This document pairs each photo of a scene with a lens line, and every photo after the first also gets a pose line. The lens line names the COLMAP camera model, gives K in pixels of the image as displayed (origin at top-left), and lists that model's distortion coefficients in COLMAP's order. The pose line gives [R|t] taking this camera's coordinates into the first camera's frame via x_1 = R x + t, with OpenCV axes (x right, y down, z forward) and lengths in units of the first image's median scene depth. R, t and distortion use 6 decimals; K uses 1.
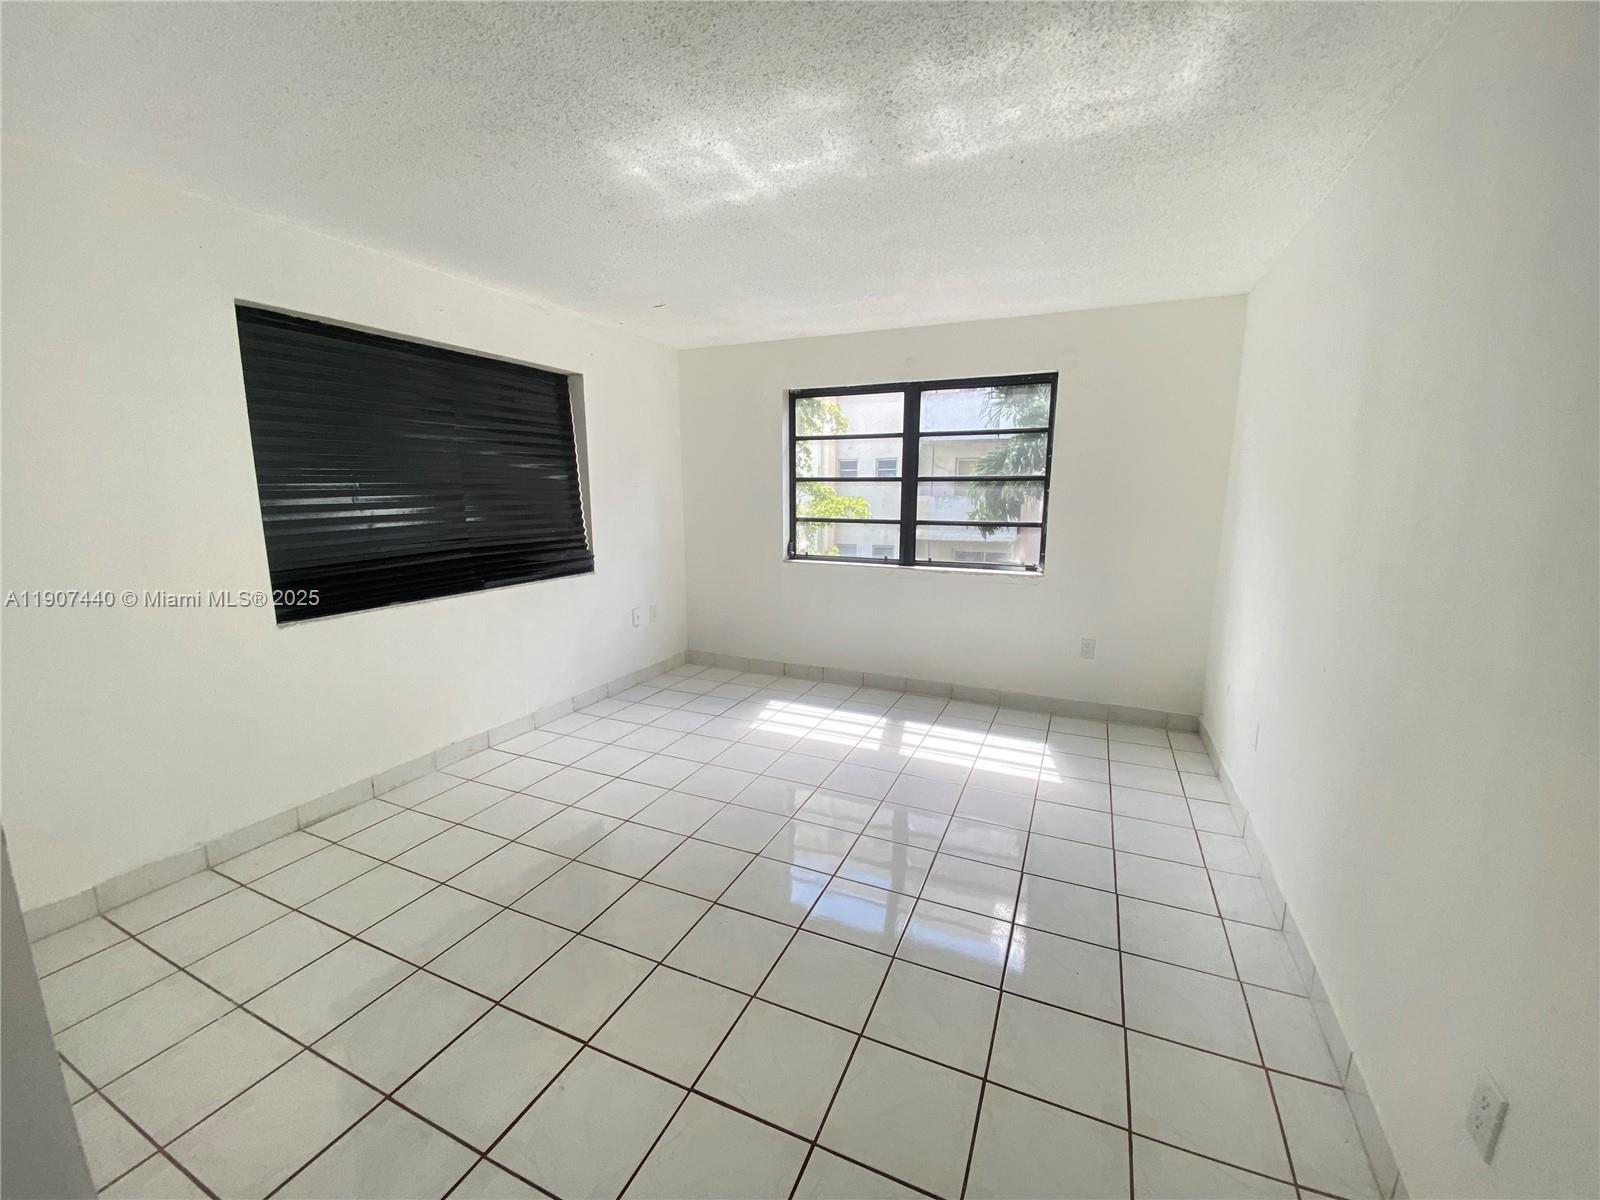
lens RADIAL K [[651.1, 0, 796.4], [0, 651.1, 596.8], [0, 0, 1]] dist [-0.009823, -0.001655]
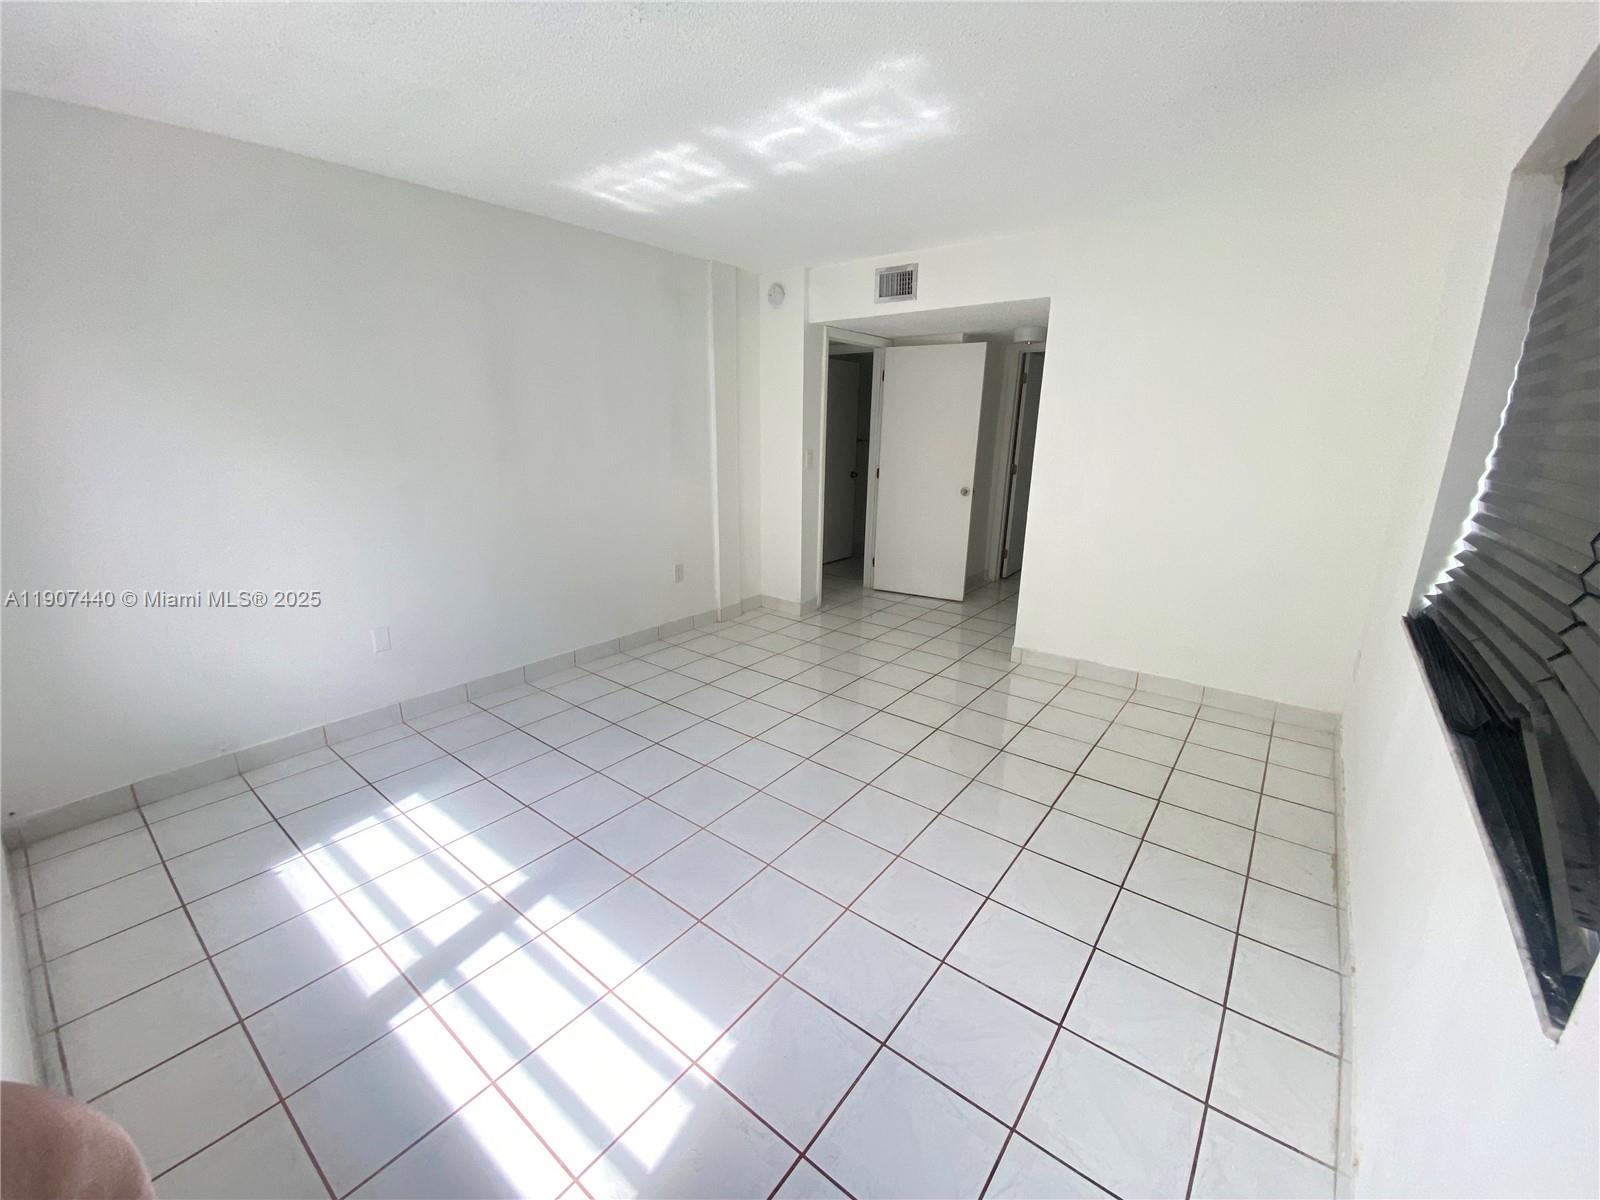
lens RADIAL K [[651.1, 0, 799.1], [0, 651.1, 609.5], [0, 0, 1]] dist [-0.009823, -0.001655]
pose [[-0.973438, -0.074334, 0.216546, -0.190364], [0.023827, 0.907797, 0.418731, -0.221502], [-0.227706, 0.412769, -0.881914, 1.332615]]
